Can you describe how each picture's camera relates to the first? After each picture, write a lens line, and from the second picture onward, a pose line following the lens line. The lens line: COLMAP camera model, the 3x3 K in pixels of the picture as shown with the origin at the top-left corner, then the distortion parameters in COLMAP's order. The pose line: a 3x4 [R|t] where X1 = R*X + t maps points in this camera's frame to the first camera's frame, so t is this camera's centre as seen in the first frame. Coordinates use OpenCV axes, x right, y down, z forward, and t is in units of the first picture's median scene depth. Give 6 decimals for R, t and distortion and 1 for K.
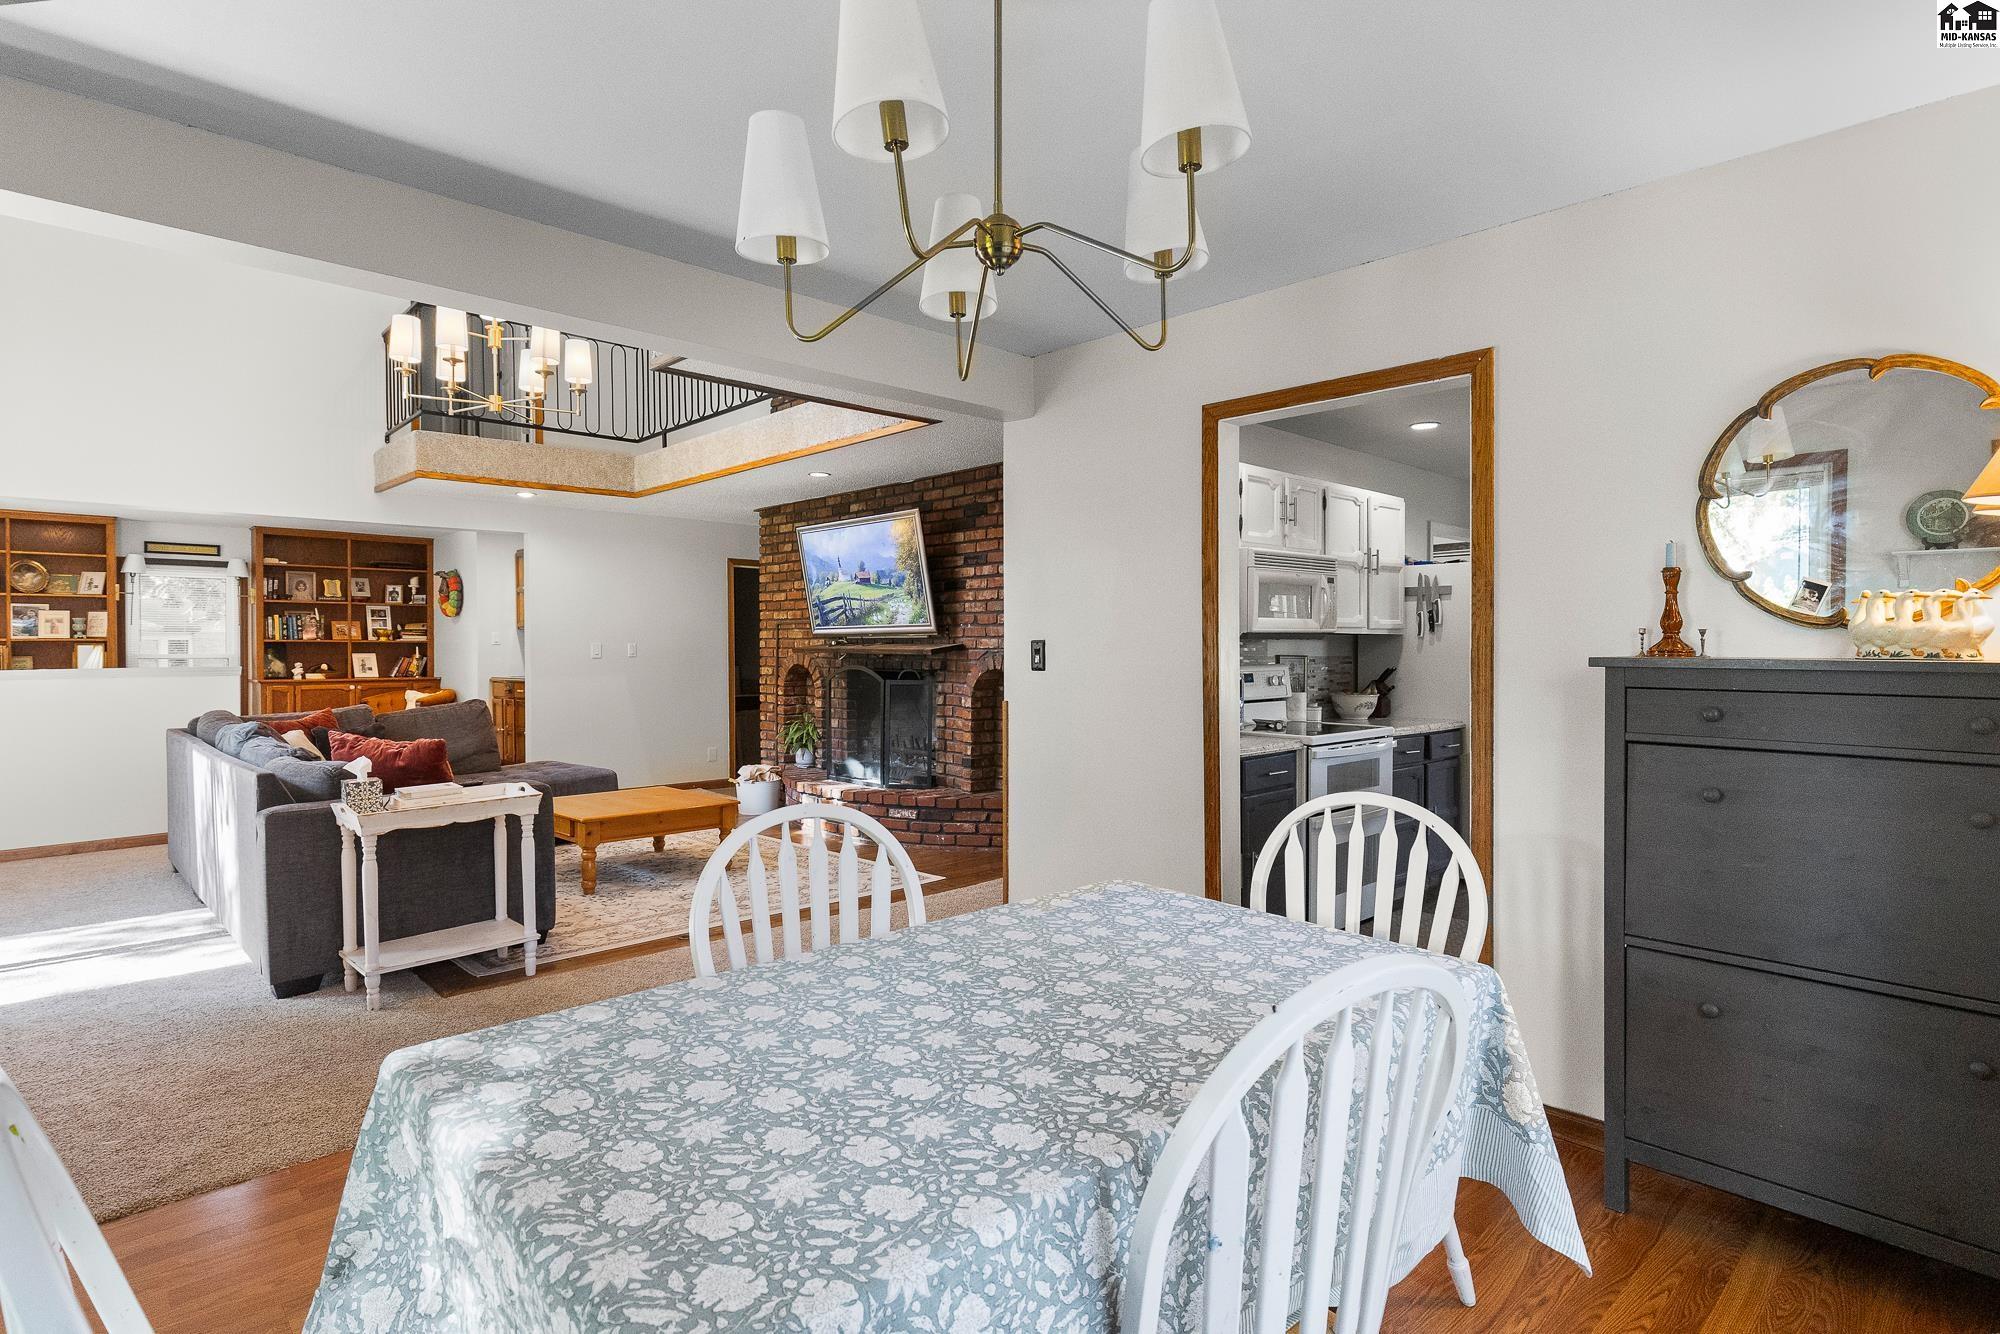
lens RADIAL K [[1024.9, 0, 999.2], [0, 1024.9, 657.2], [0, 0, 1]] dist [-0.002546, 0.001170]
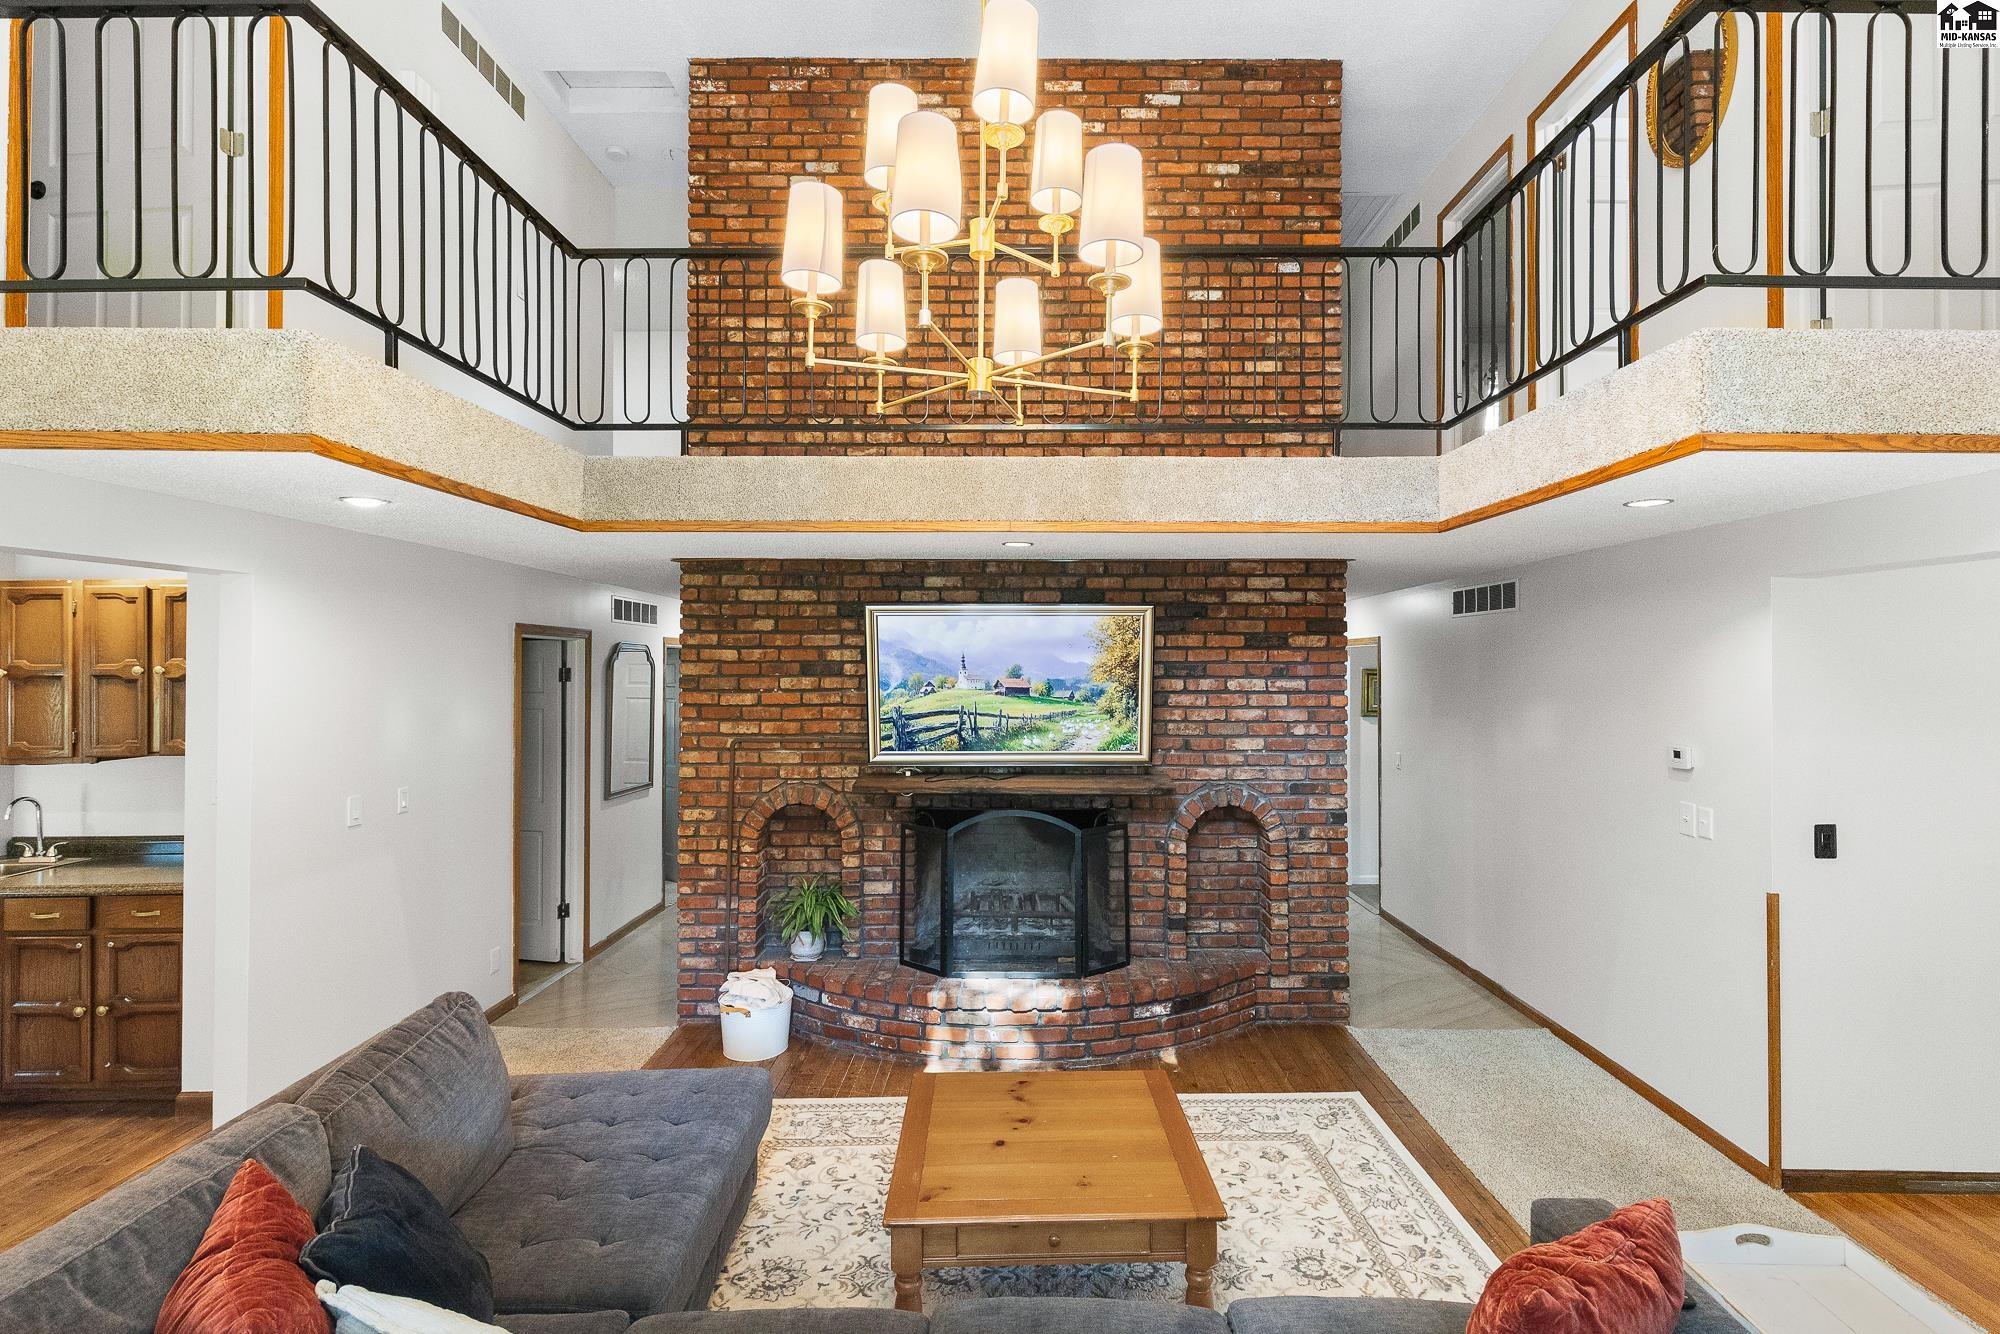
lens RADIAL K [[913.0, 0, 1017.5], [0, 913.0, 650.9], [0, 0, 1]] dist [0.008742, -0.004014]
pose [[0.690153, 0.013554, 0.723537, -0.547017], [0.004974, 0.999712, -0.023473, -0.080476], [-0.723647, 0.019799, 0.689887, 0.506933]]
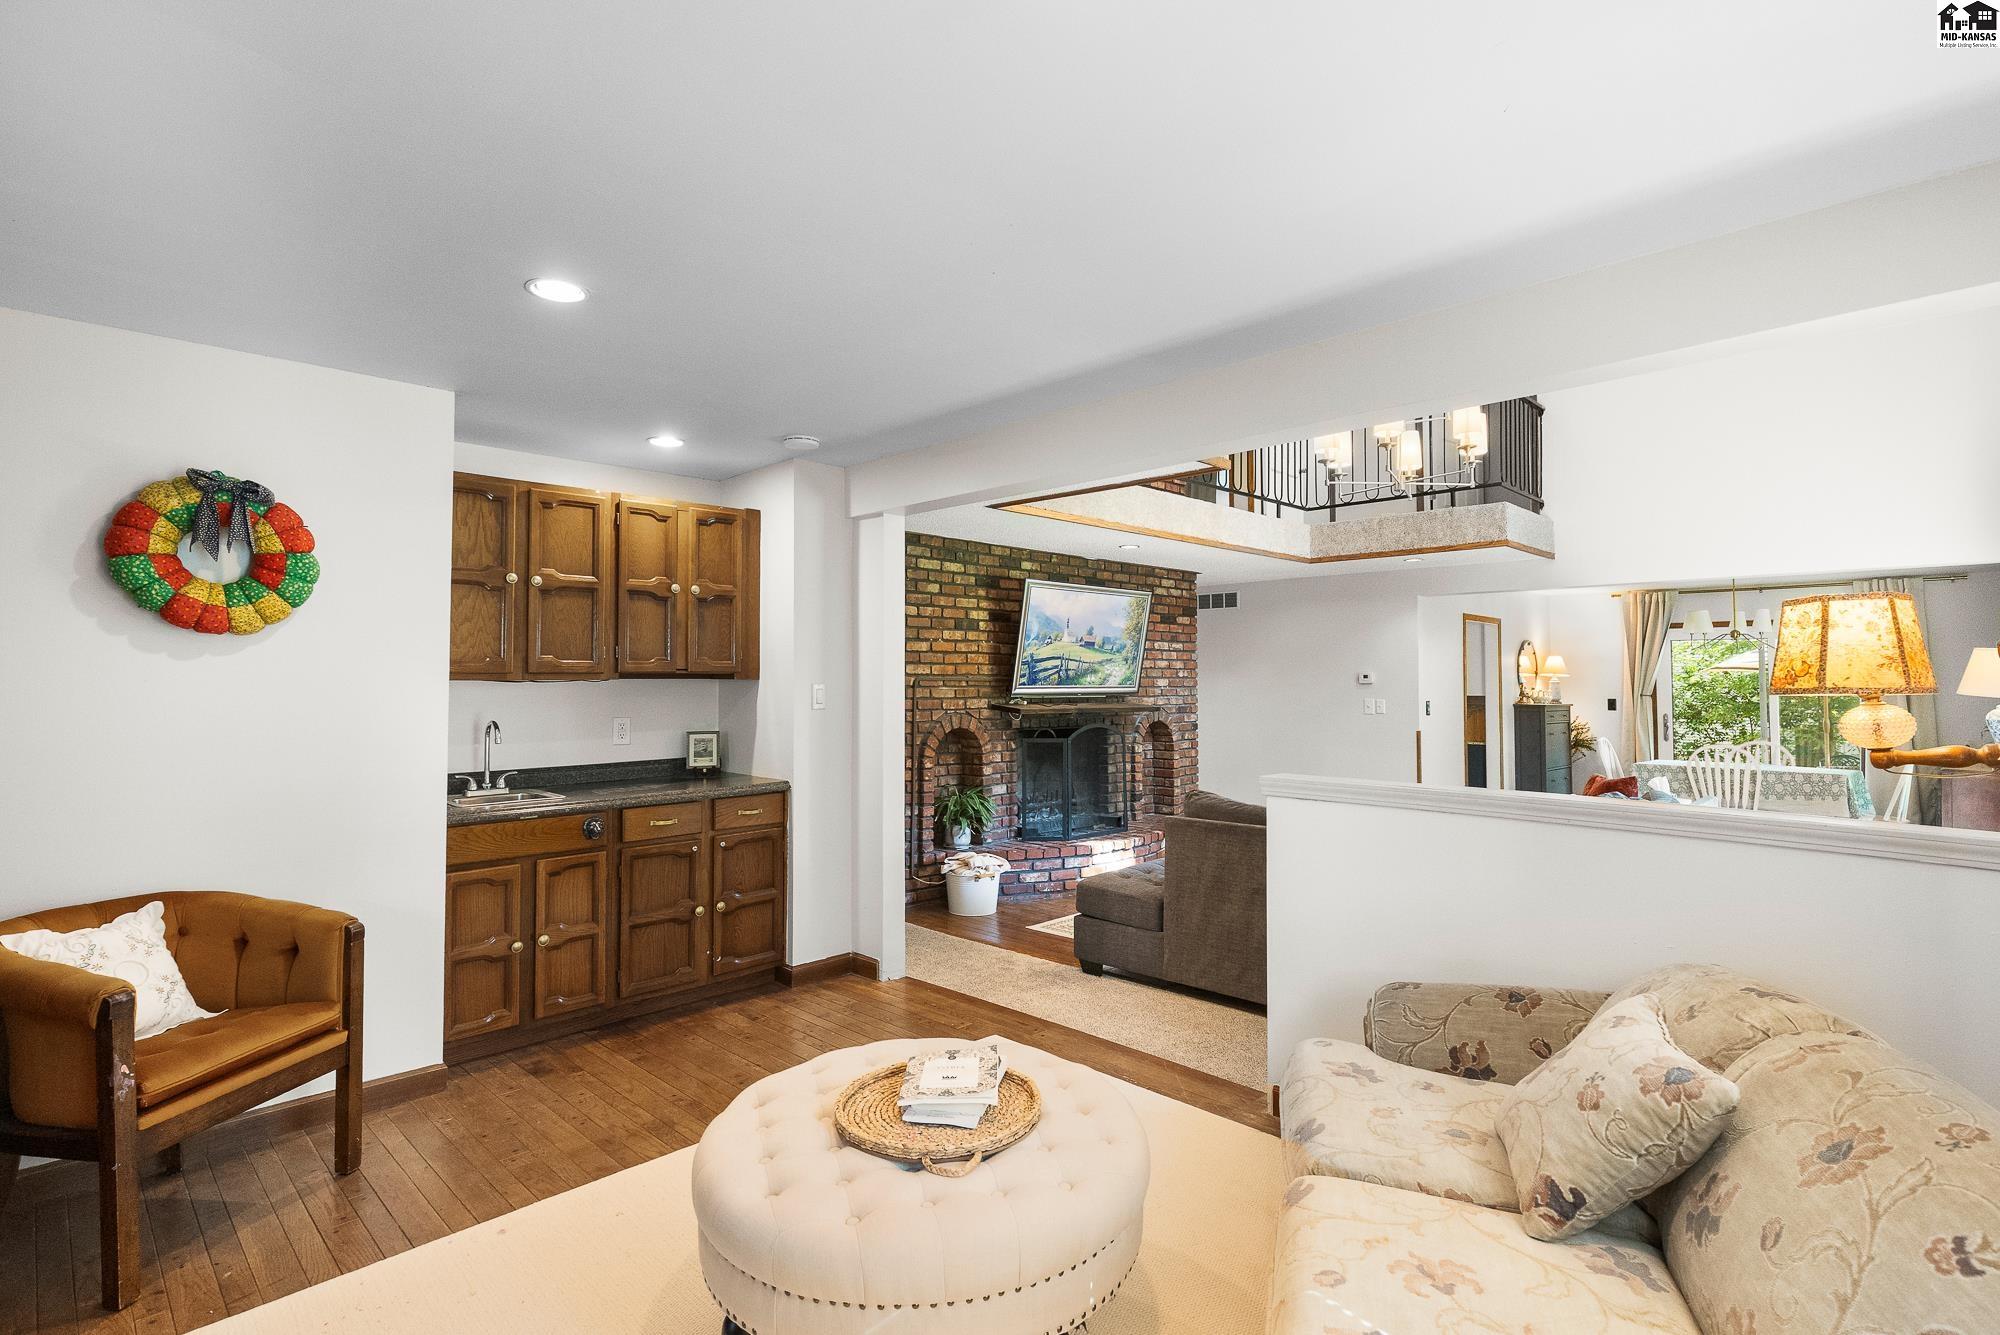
lens RADIAL K [[975.3, 0, 1004.7], [0, 975.3, 642.0], [0, 0, 1]] dist [0.004557, -0.001973]
pose [[-0.017427, 0.045148, 0.998828, -1.050114], [0.010324, 0.998935, -0.044973, -0.029203], [-0.999795, 0.009528, -0.017875, 1.012323]]
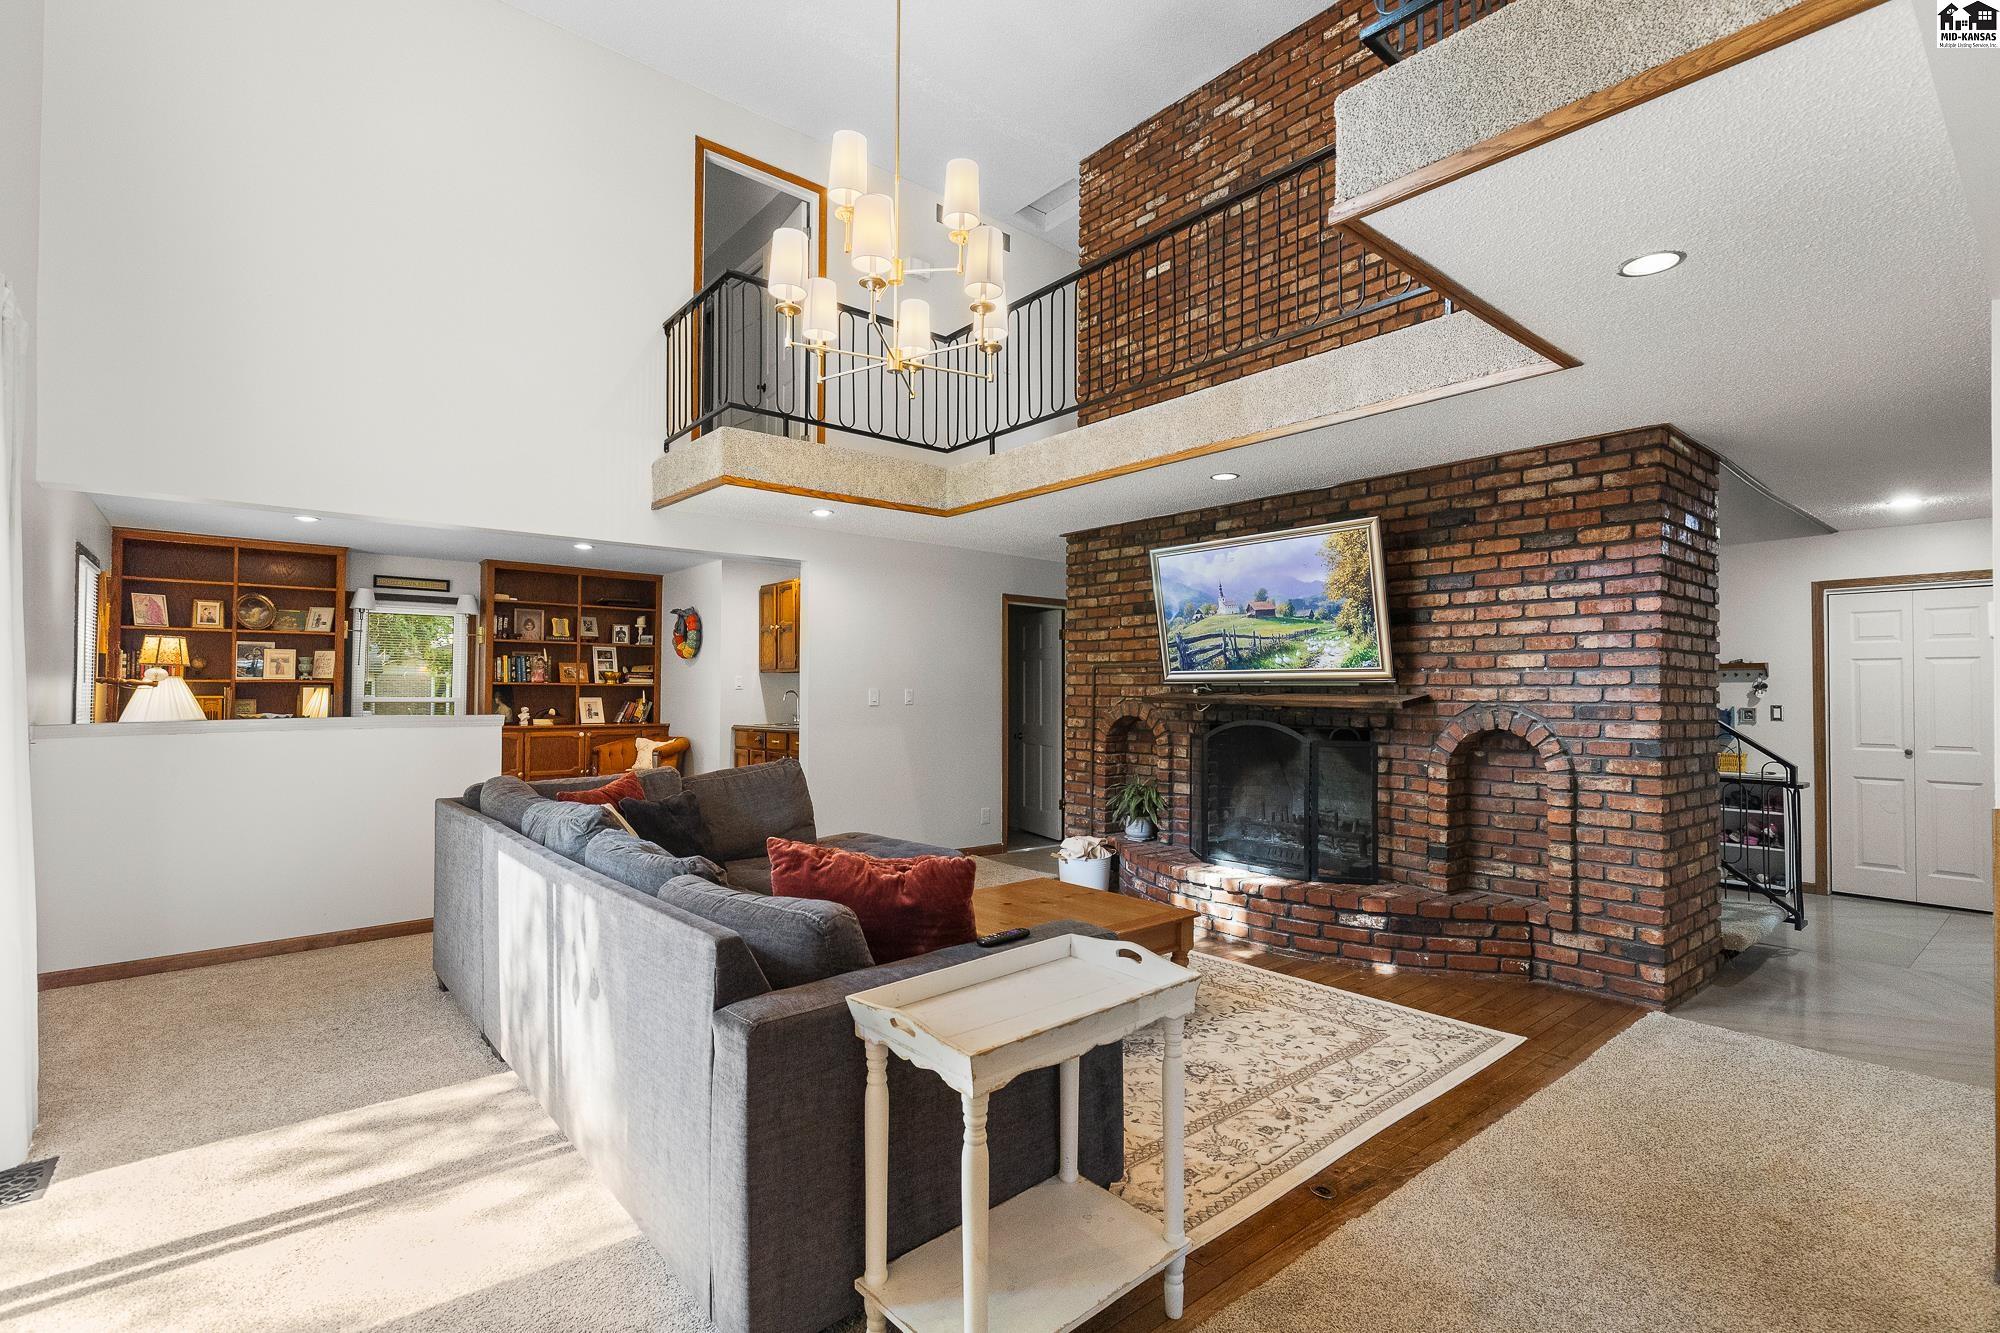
lens RADIAL K [[913.0, 0, 988.7], [0, 913.0, 669.4], [0, 0, 1]] dist [0.008742, -0.004014]
pose [[0.997654, 0.005190, -0.068259, -0.270185], [-0.007482, 0.999415, -0.033368, -0.005650], [0.068046, 0.033801, 0.997109, 0.260008]]
